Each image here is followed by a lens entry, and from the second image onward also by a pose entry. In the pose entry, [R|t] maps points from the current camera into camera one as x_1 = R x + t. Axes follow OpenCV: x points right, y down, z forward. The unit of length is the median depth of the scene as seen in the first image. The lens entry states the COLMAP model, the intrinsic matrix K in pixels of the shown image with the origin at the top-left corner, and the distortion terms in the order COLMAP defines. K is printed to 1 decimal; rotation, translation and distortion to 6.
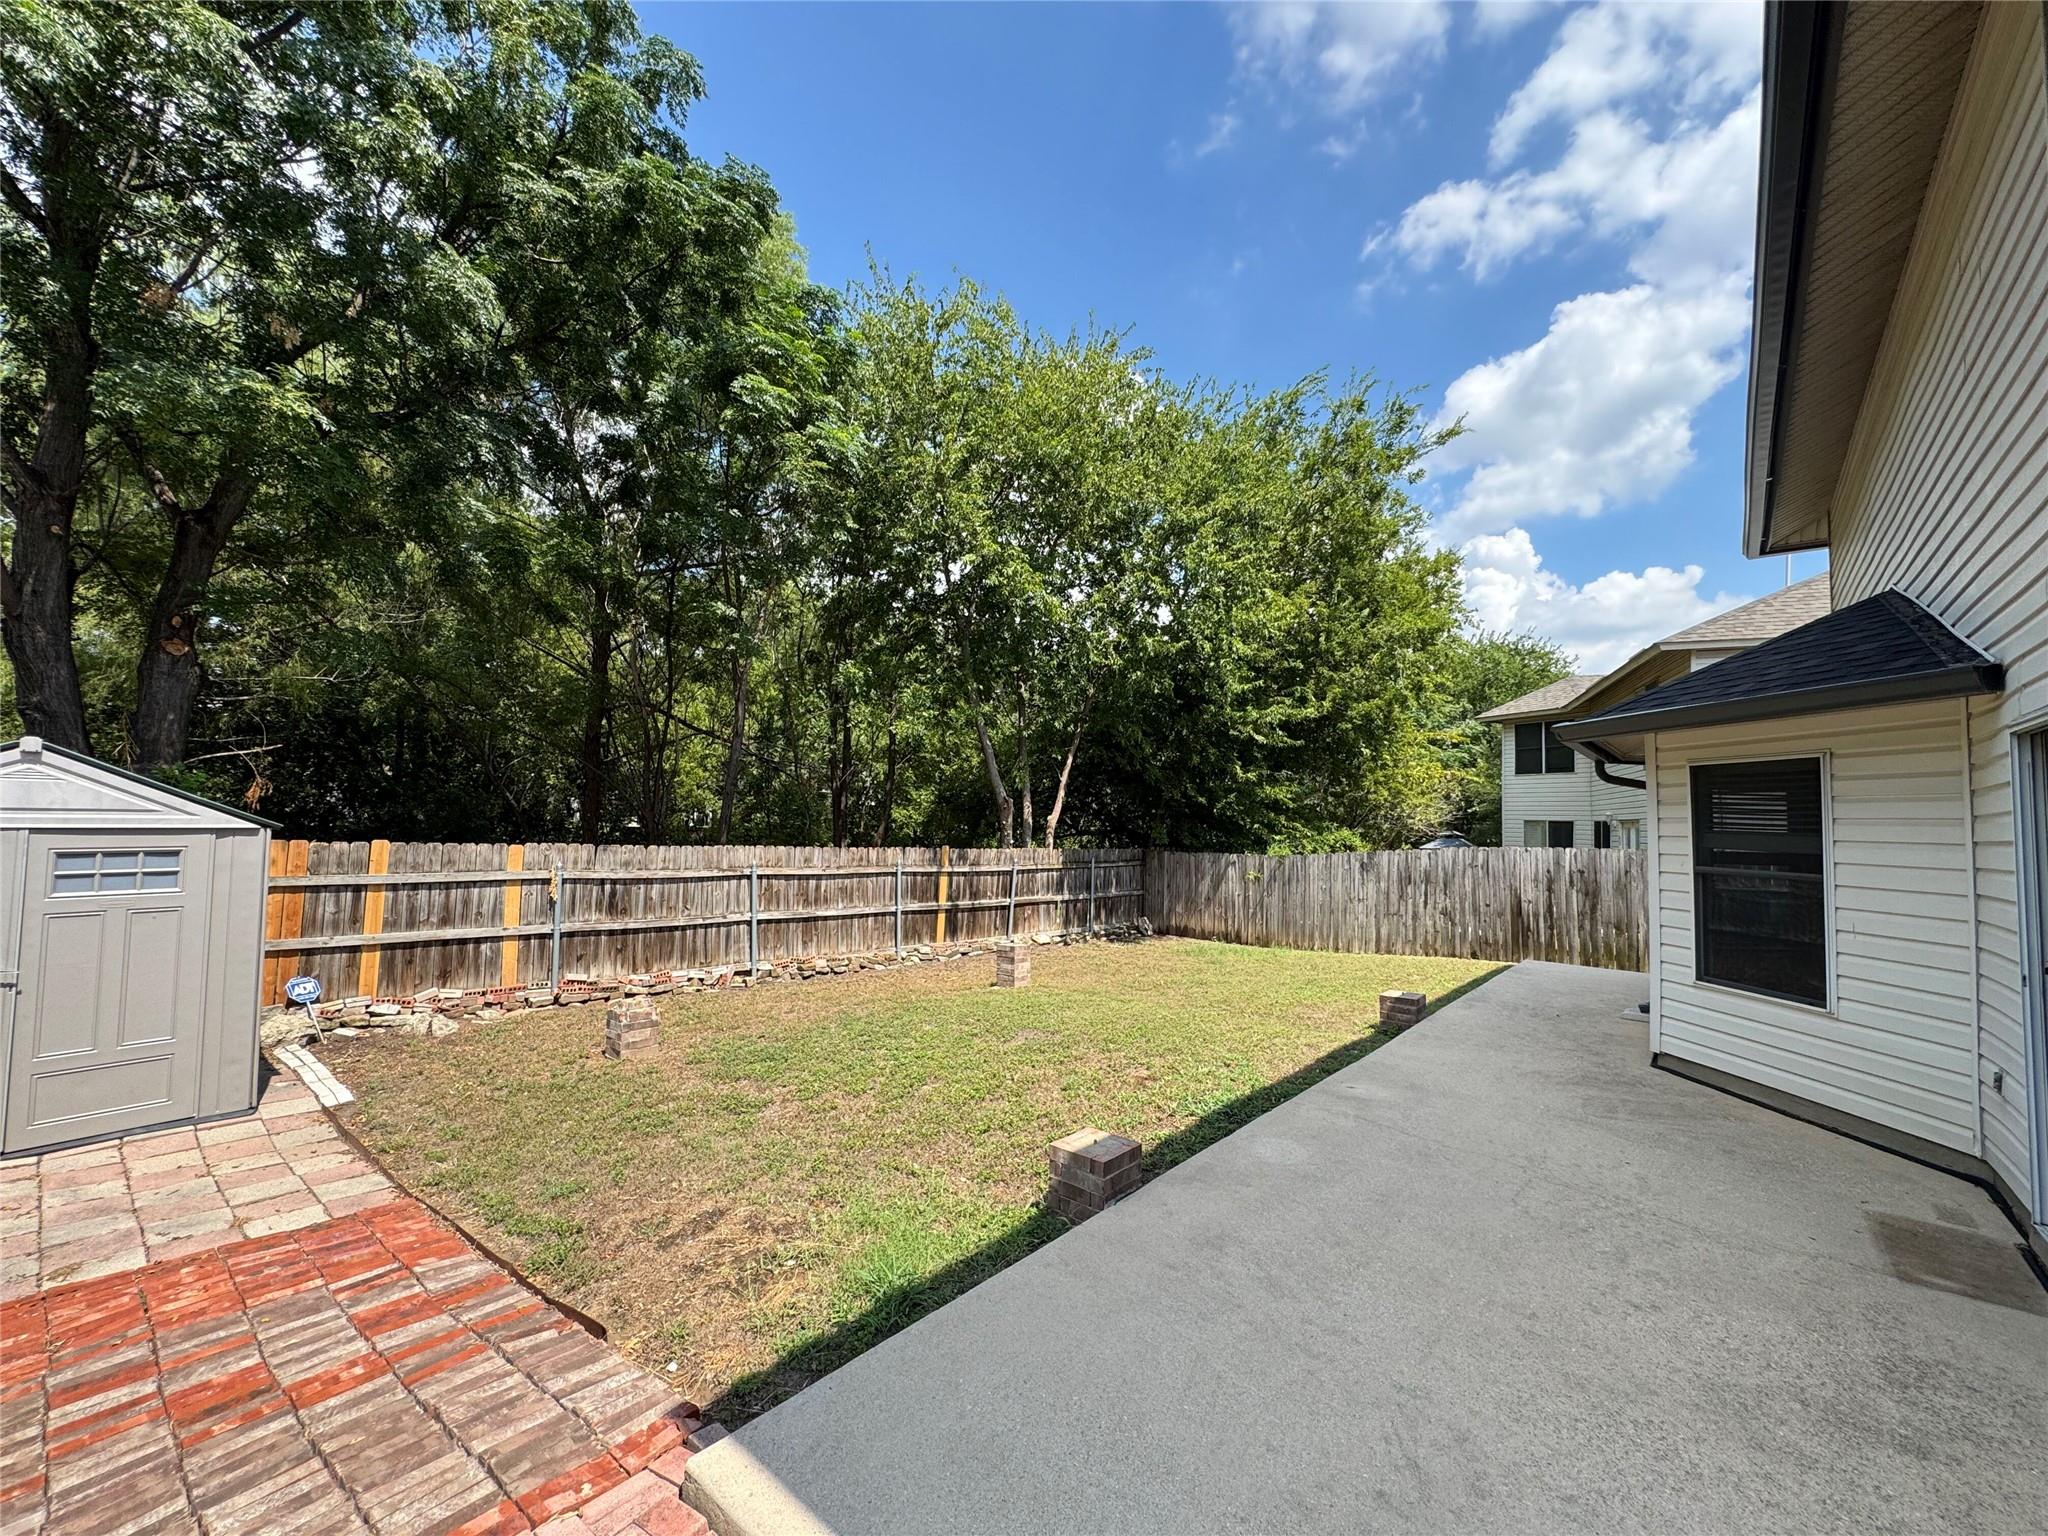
lens RADIAL K [[818.8, 0, 1022.0], [0, 818.8, 769.0], [0, 0, 1]] dist [-0.002677, 0.000156]
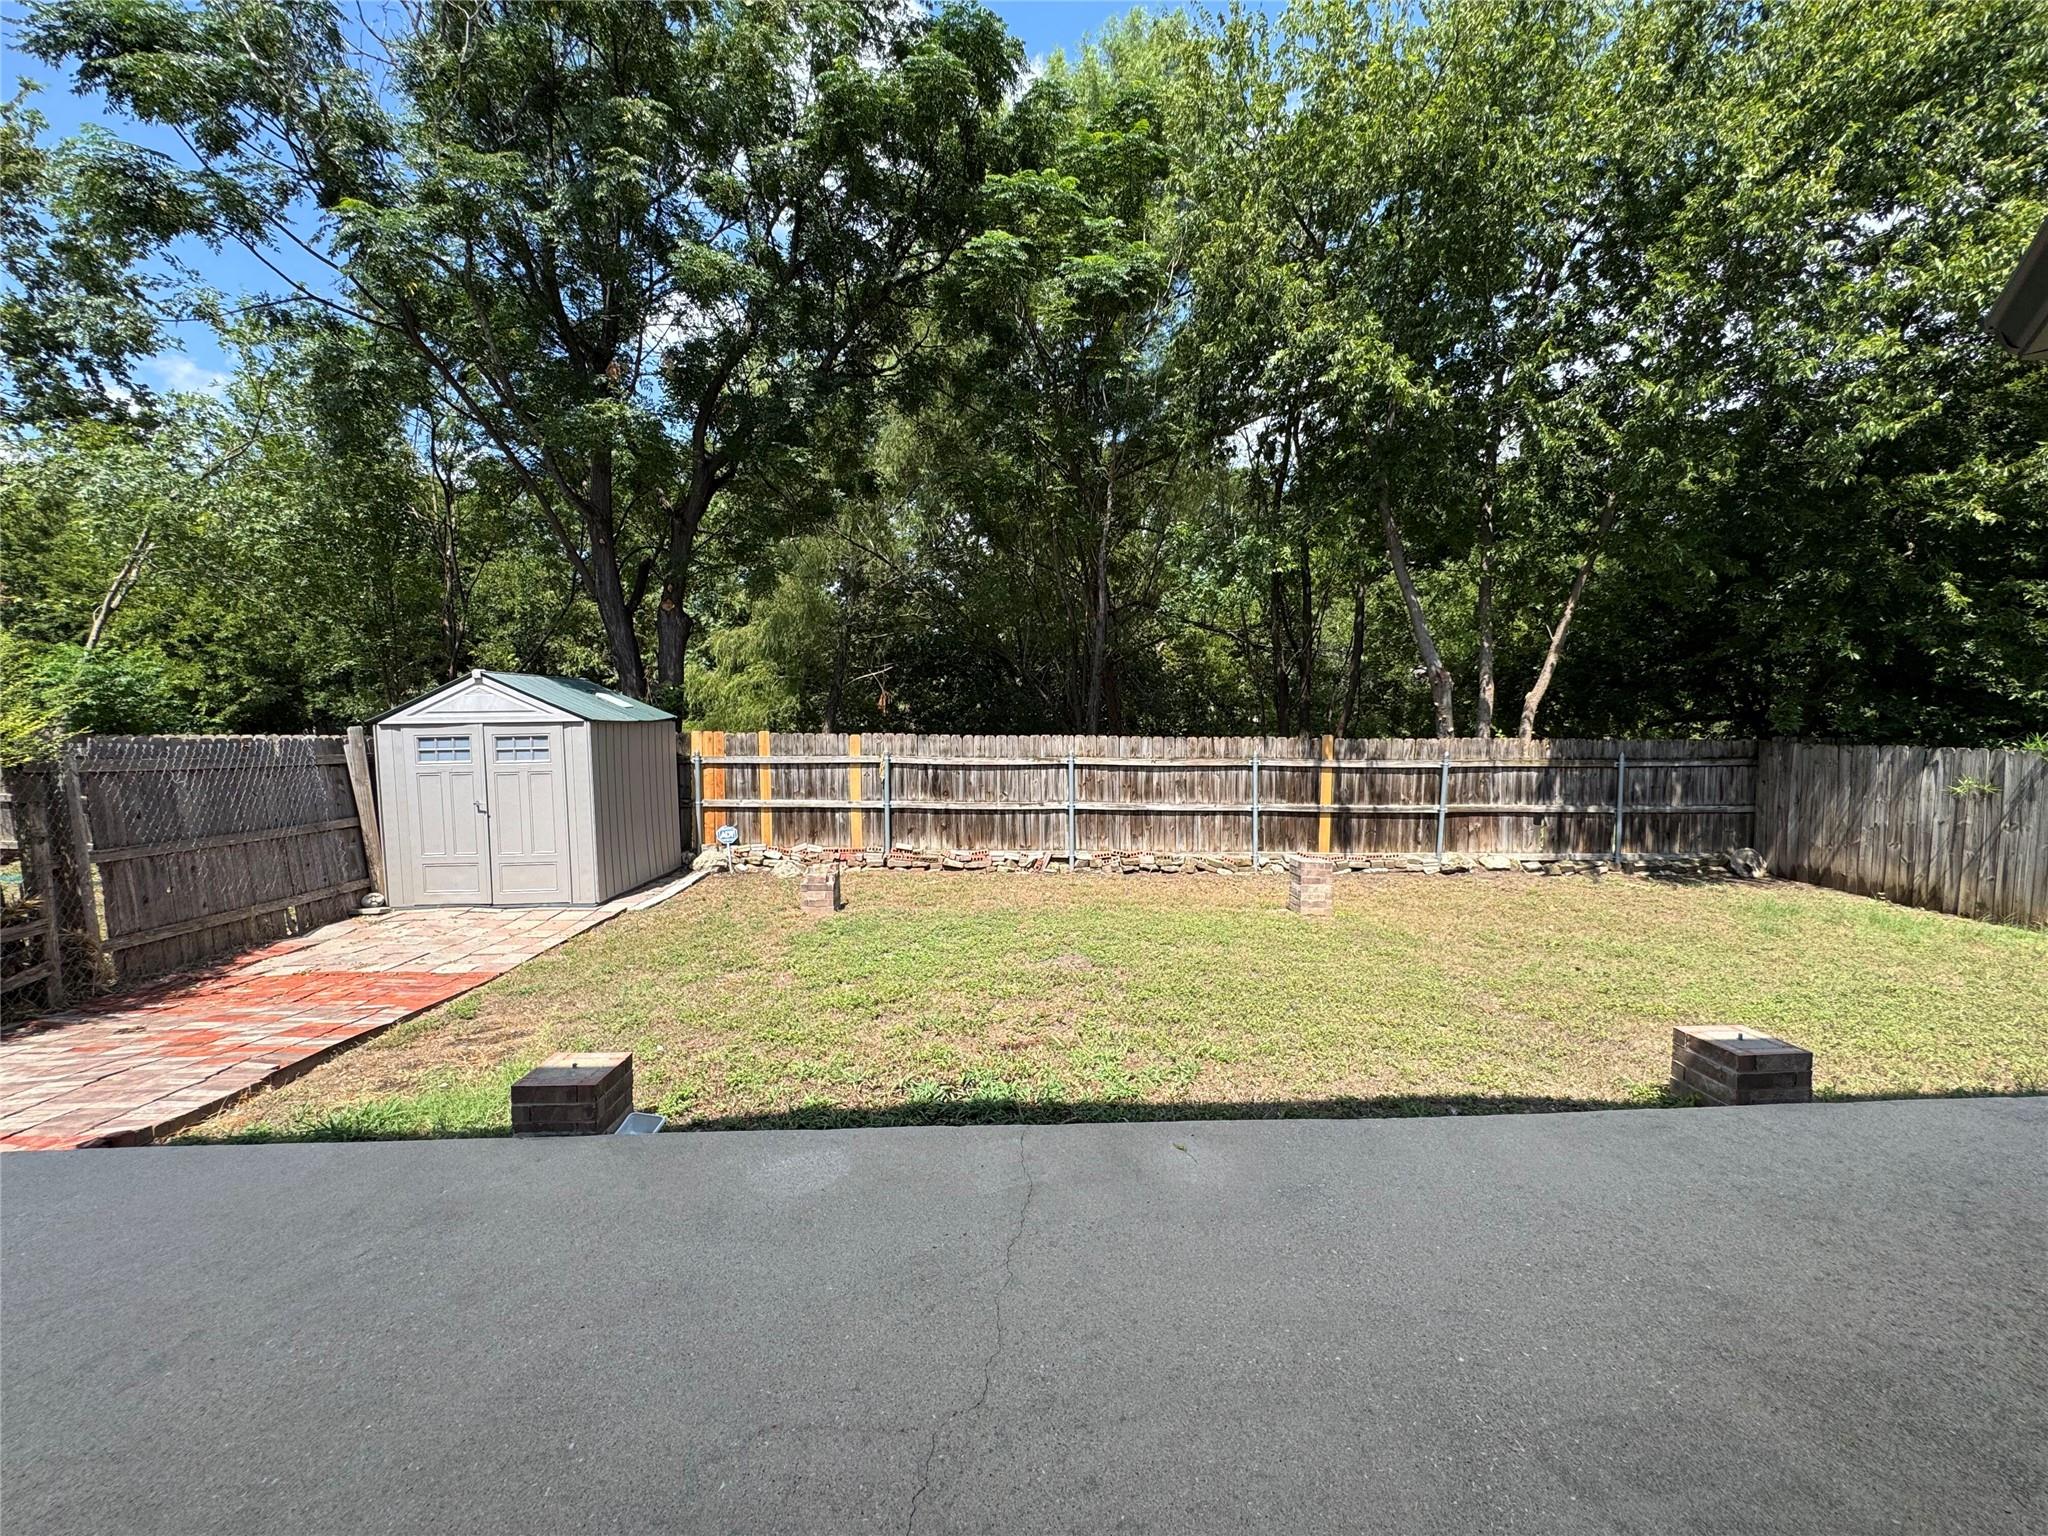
lens RADIAL K [[818.8, 0, 1022.0], [0, 818.8, 769.0], [0, 0, 1]] dist [-0.002677, 0.000156]
pose [[0.681594, 0.022046, -0.731398, 0.370339], [0.068833, 0.993182, 0.094082, 0.038566], [0.728486, -0.114470, 0.675429, 0.293839]]
